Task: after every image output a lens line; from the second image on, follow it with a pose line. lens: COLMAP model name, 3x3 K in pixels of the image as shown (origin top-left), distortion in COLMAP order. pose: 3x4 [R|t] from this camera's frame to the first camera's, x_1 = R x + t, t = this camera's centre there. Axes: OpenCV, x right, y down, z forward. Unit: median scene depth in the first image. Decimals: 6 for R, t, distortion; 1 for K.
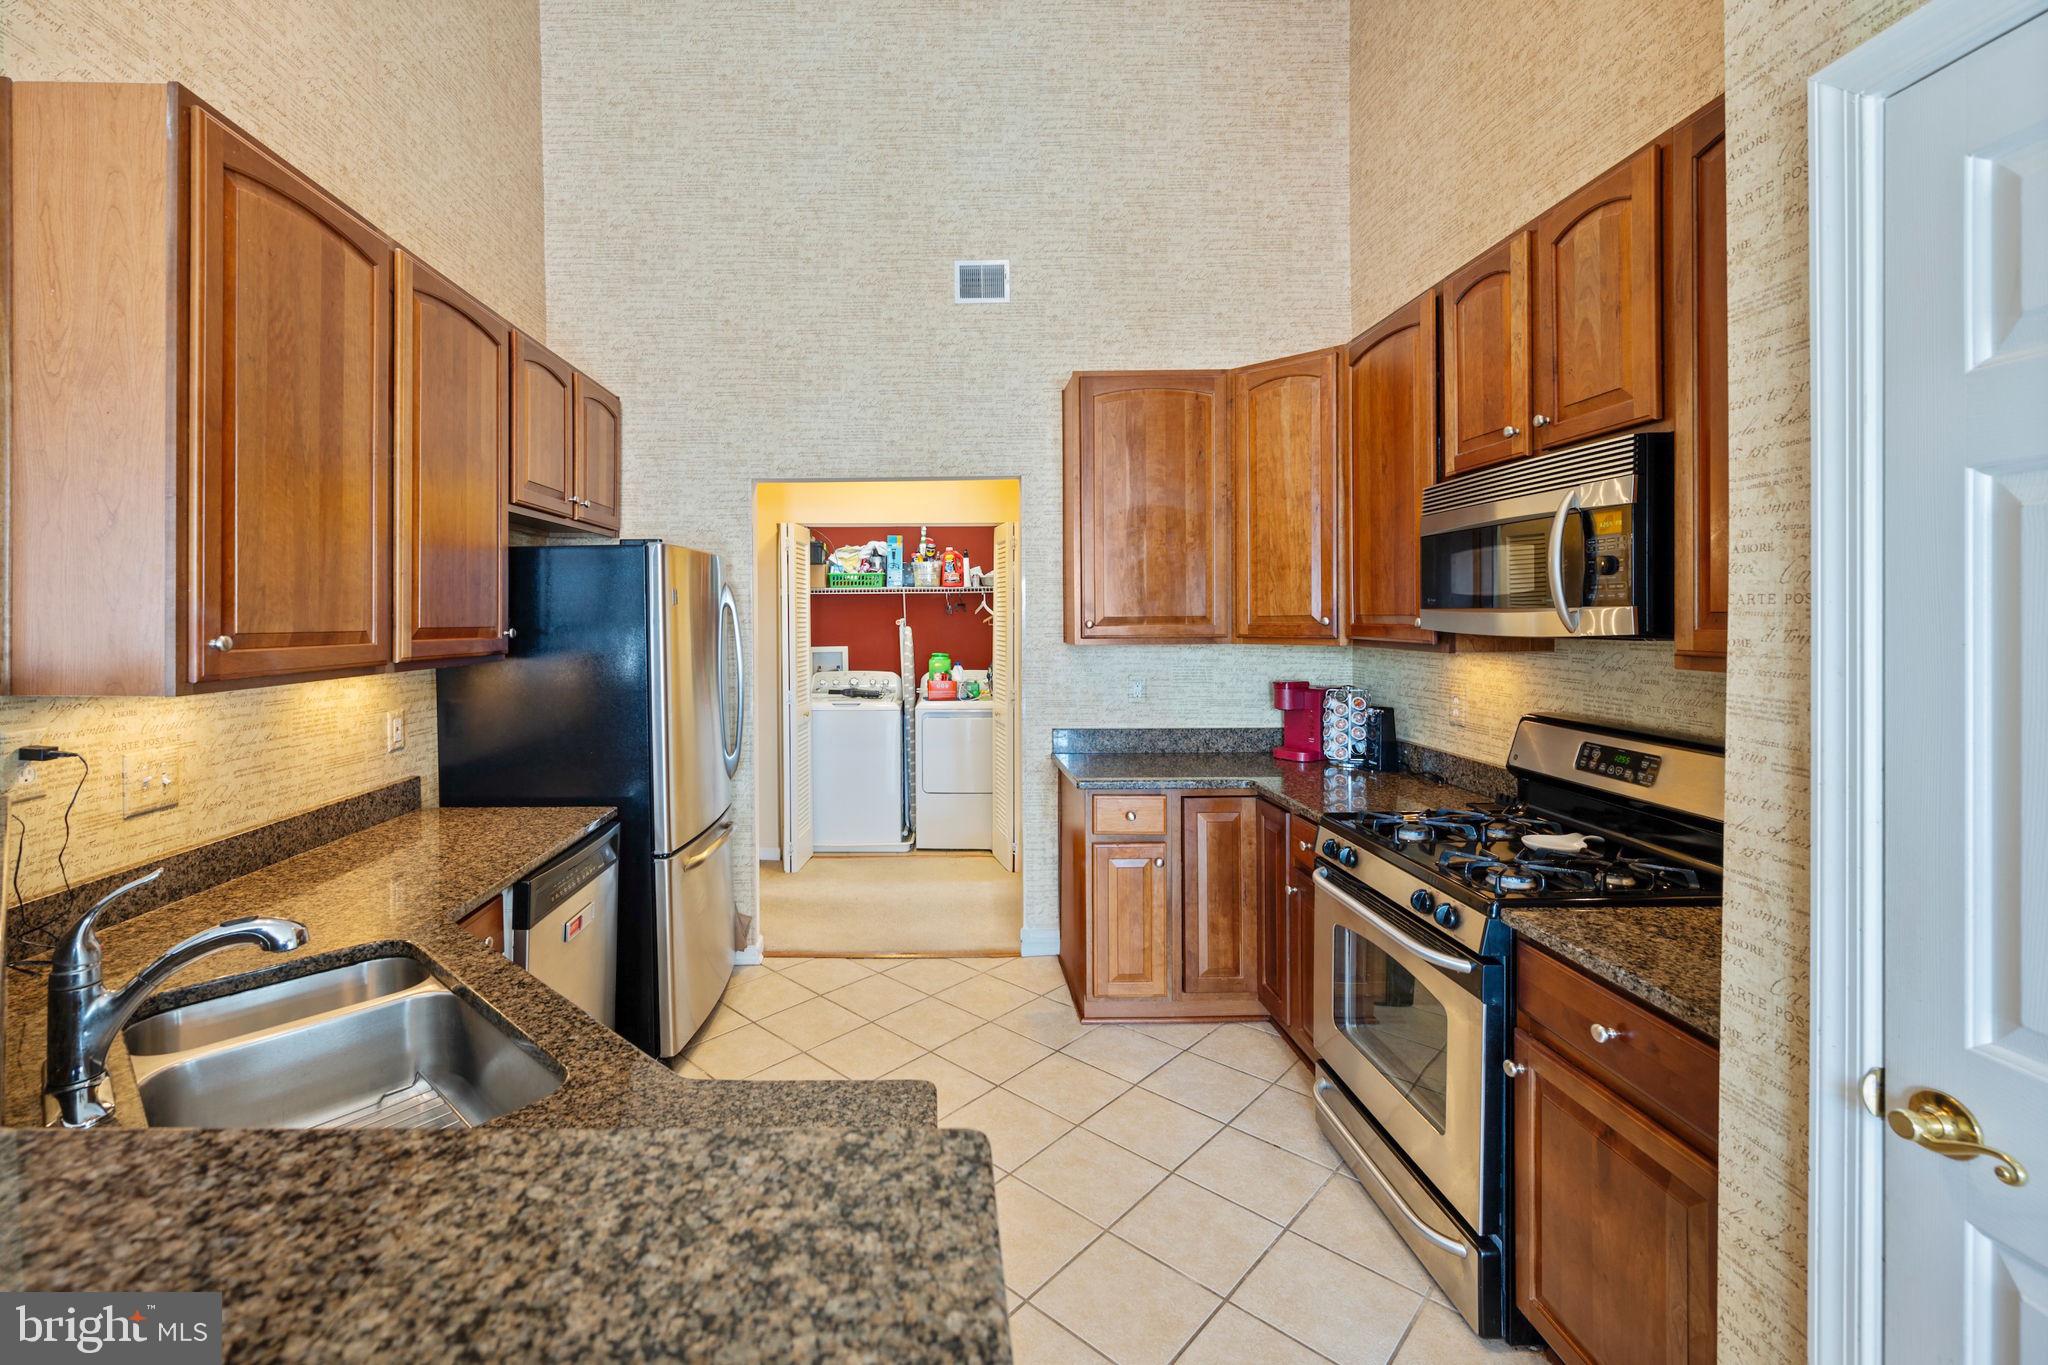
lens RADIAL K [[876.7, 0, 925.4], [0, 876.7, 625.7], [0, 0, 1]] dist [-0.000496, 0.000012]
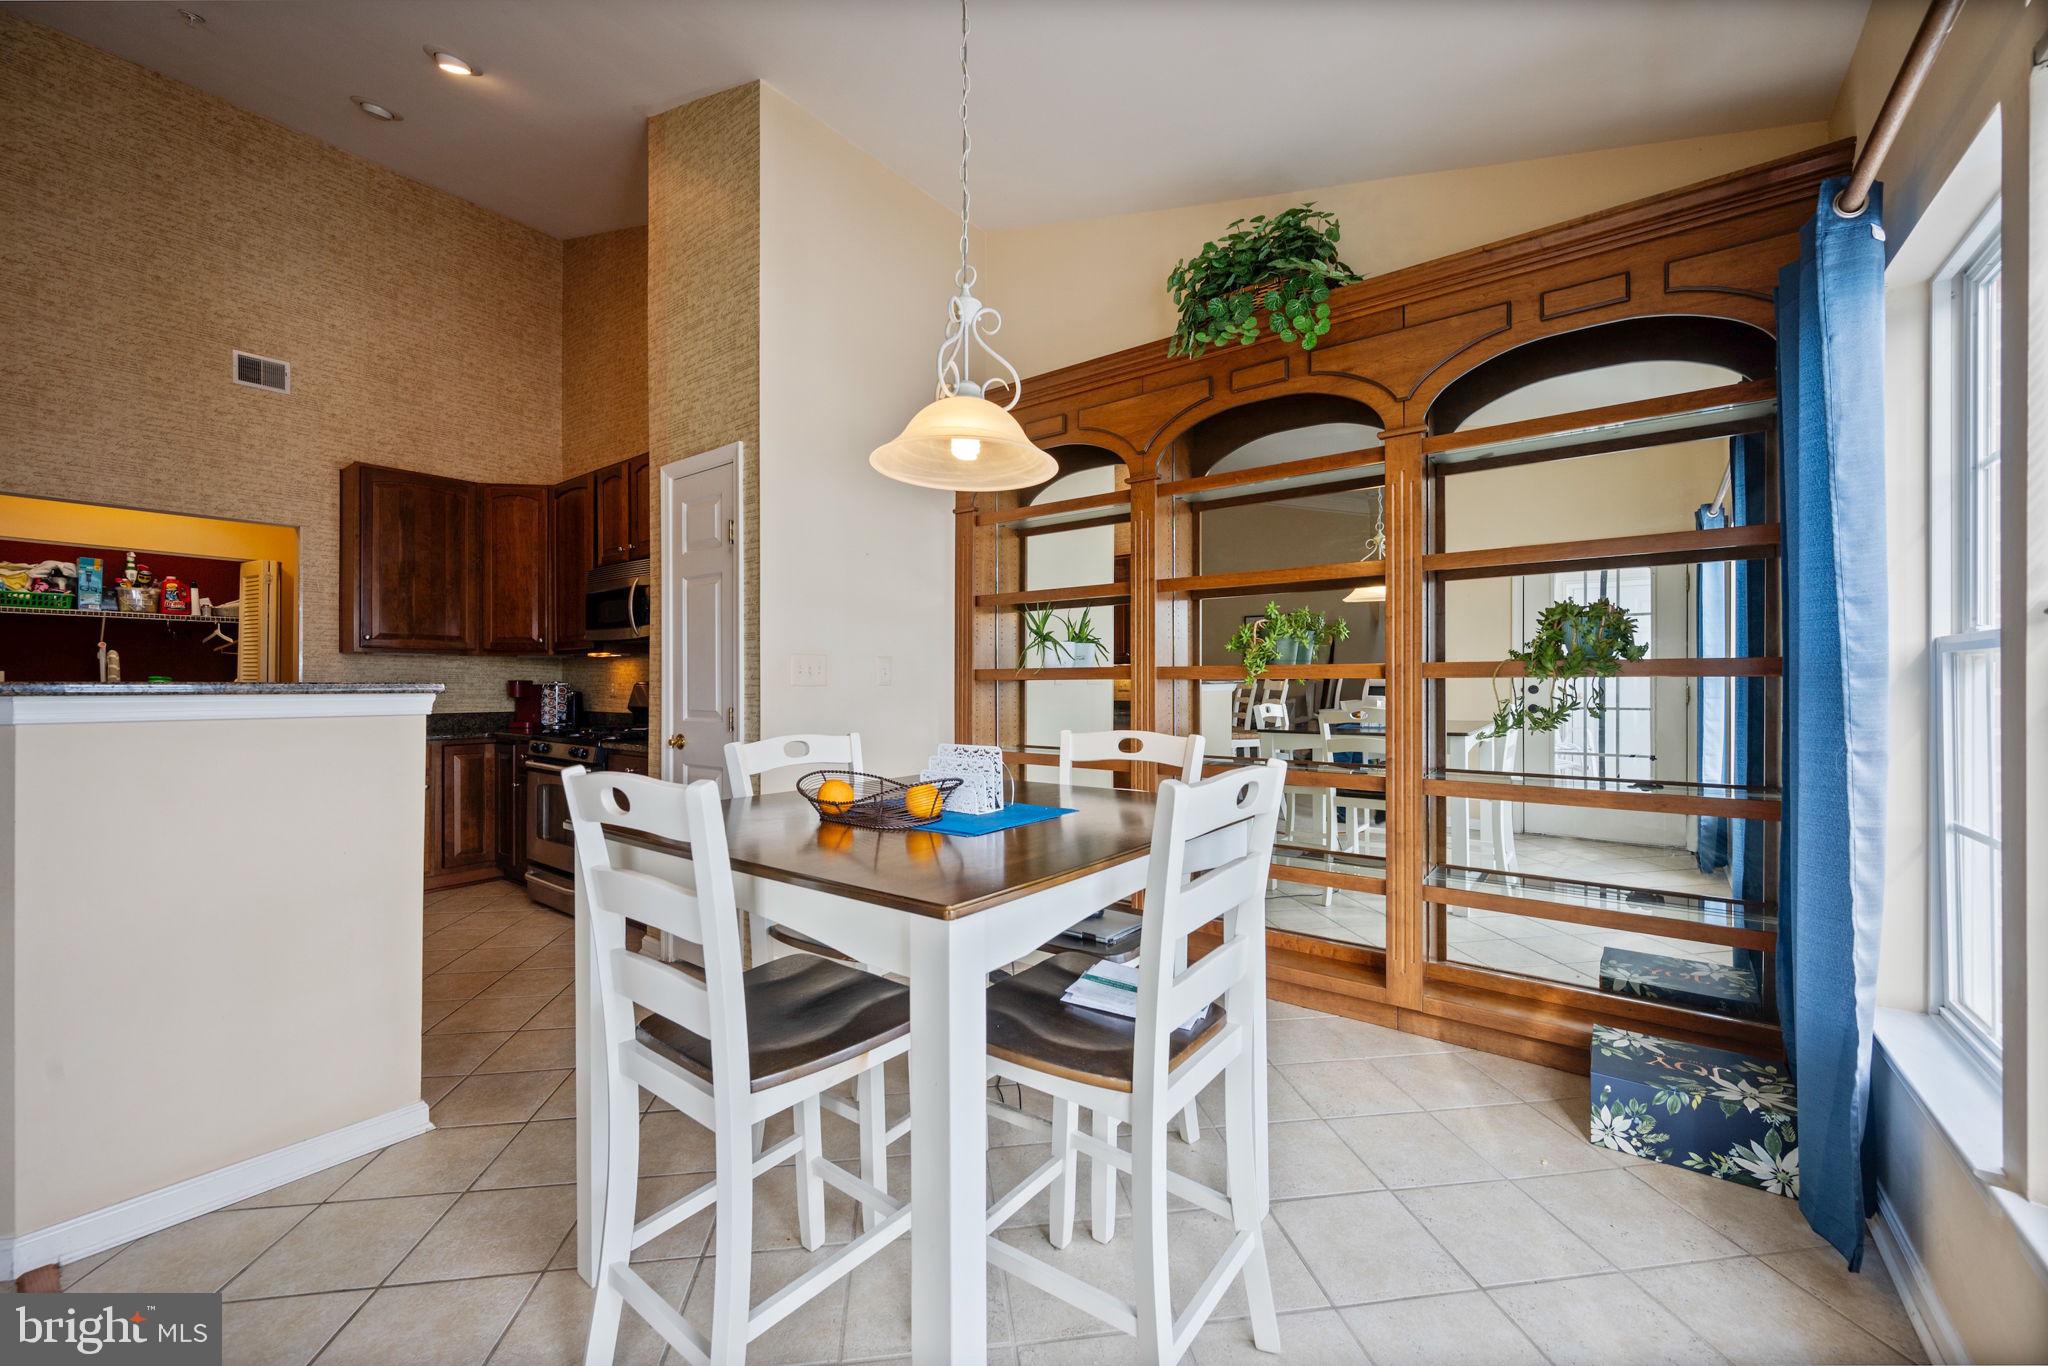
lens RADIAL K [[797.3, 0, 1022.5], [0, 797.3, 682.2], [0, 0, 1]] dist [-0.002980, 0.000469]
pose [[0.596326, 0.010711, 0.802671, -0.232316], [0.004492, 0.999851, -0.016678, 0.103660], [-0.802730, 0.013551, 0.596189, -0.683247]]
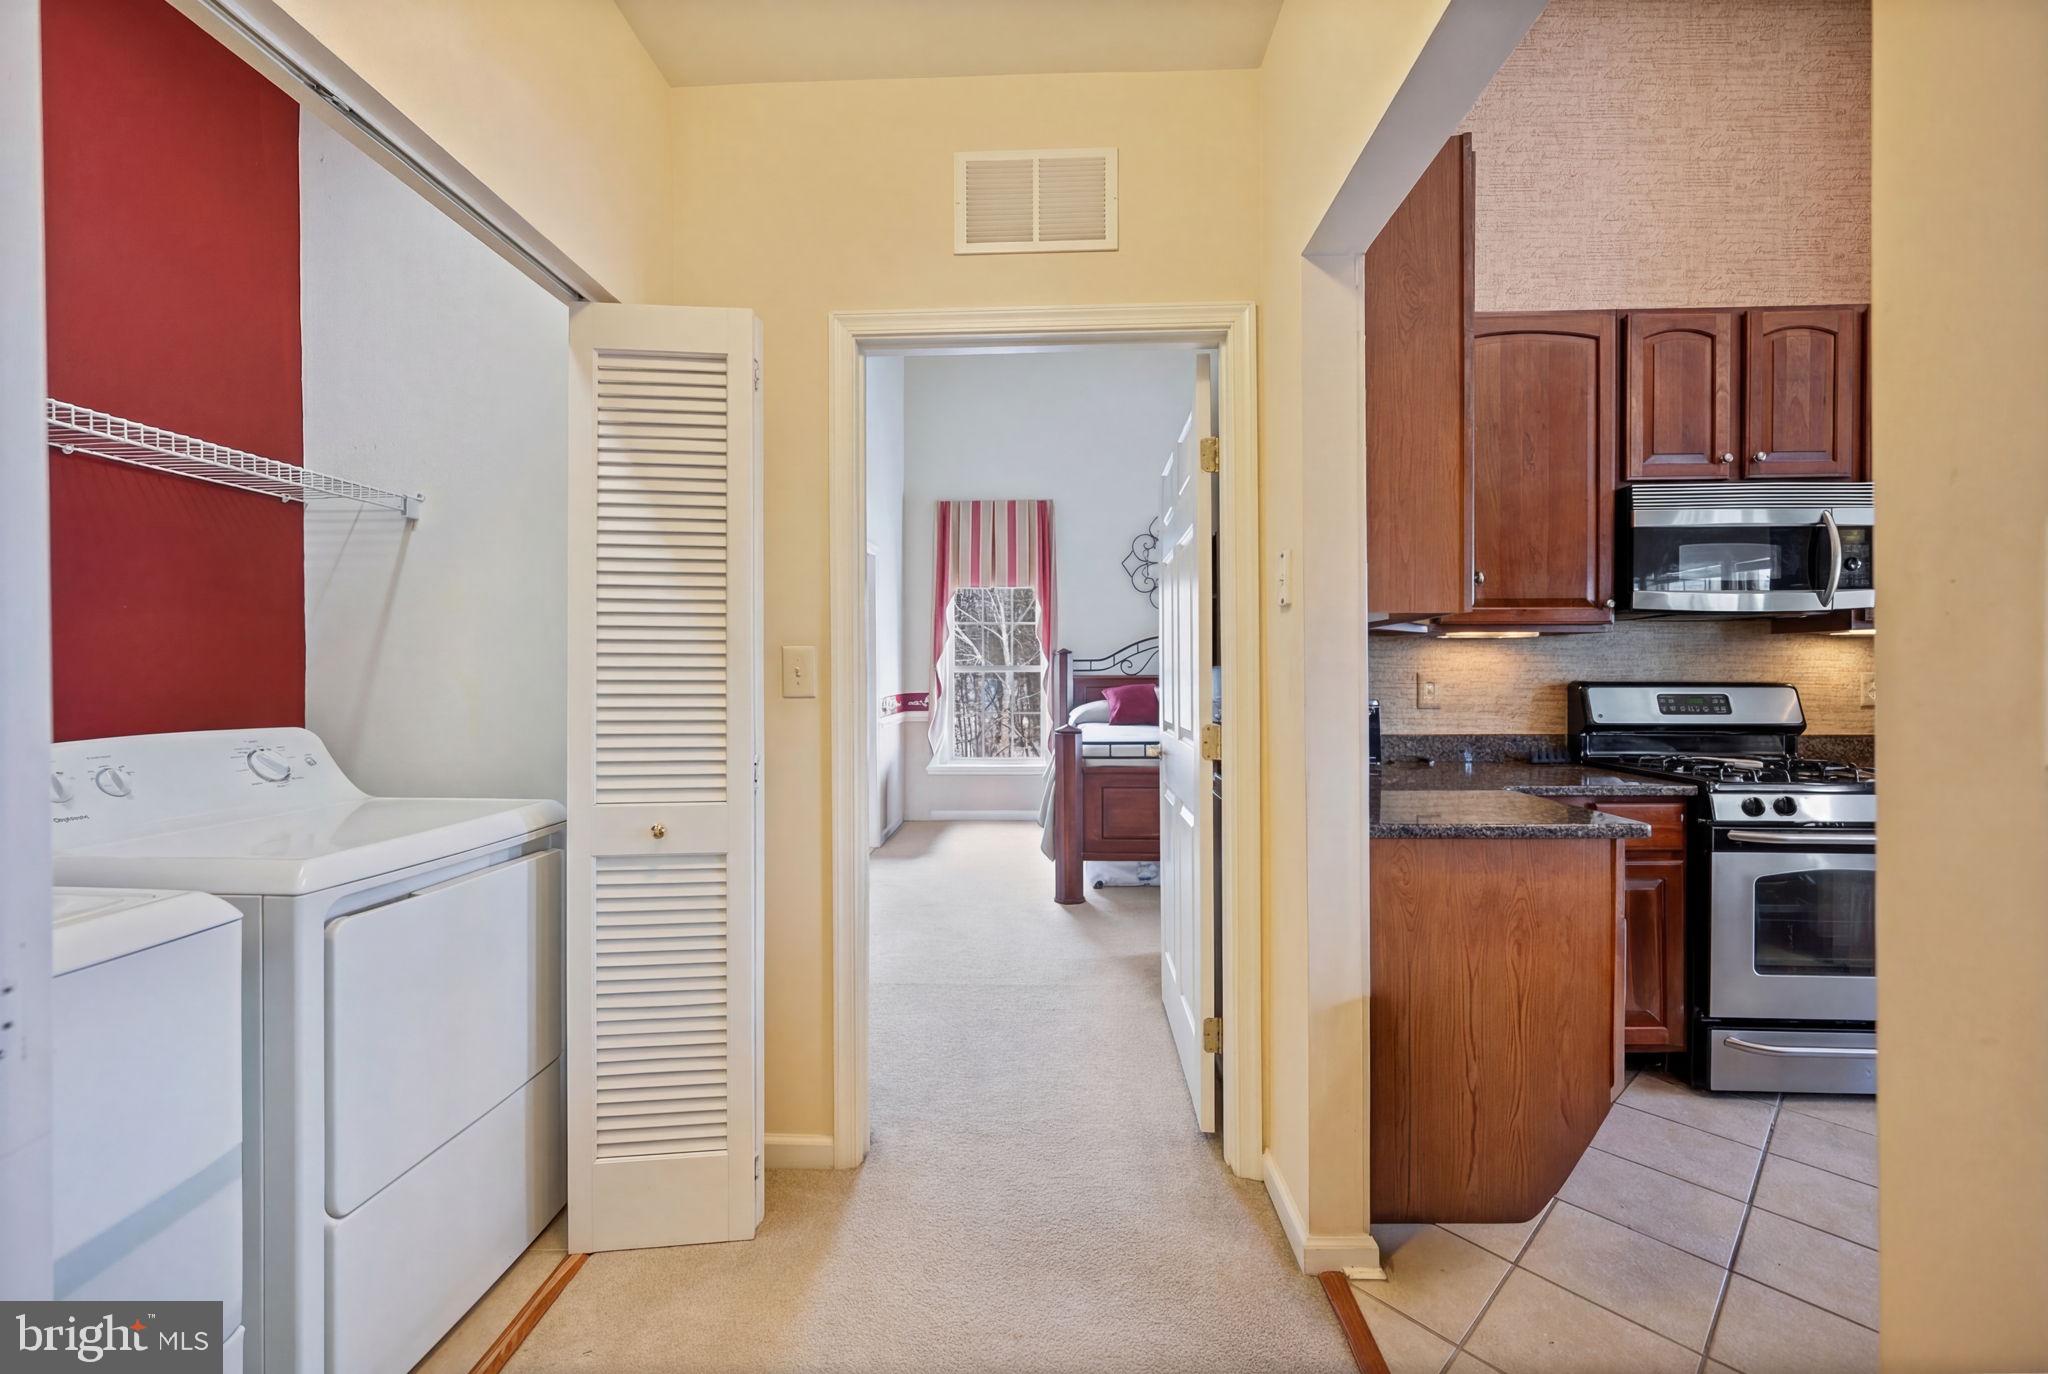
lens RADIAL K [[797.3, 0, 1025.9], [0, 797.3, 686.4], [0, 0, 1]] dist [-0.002980, 0.000469]
pose [[0.027485, -0.001665, 0.999621, -0.372735], [0.015605, 0.999877, 0.001236, 0.069773], [-0.999500, 0.015565, 0.027507, 1.345746]]
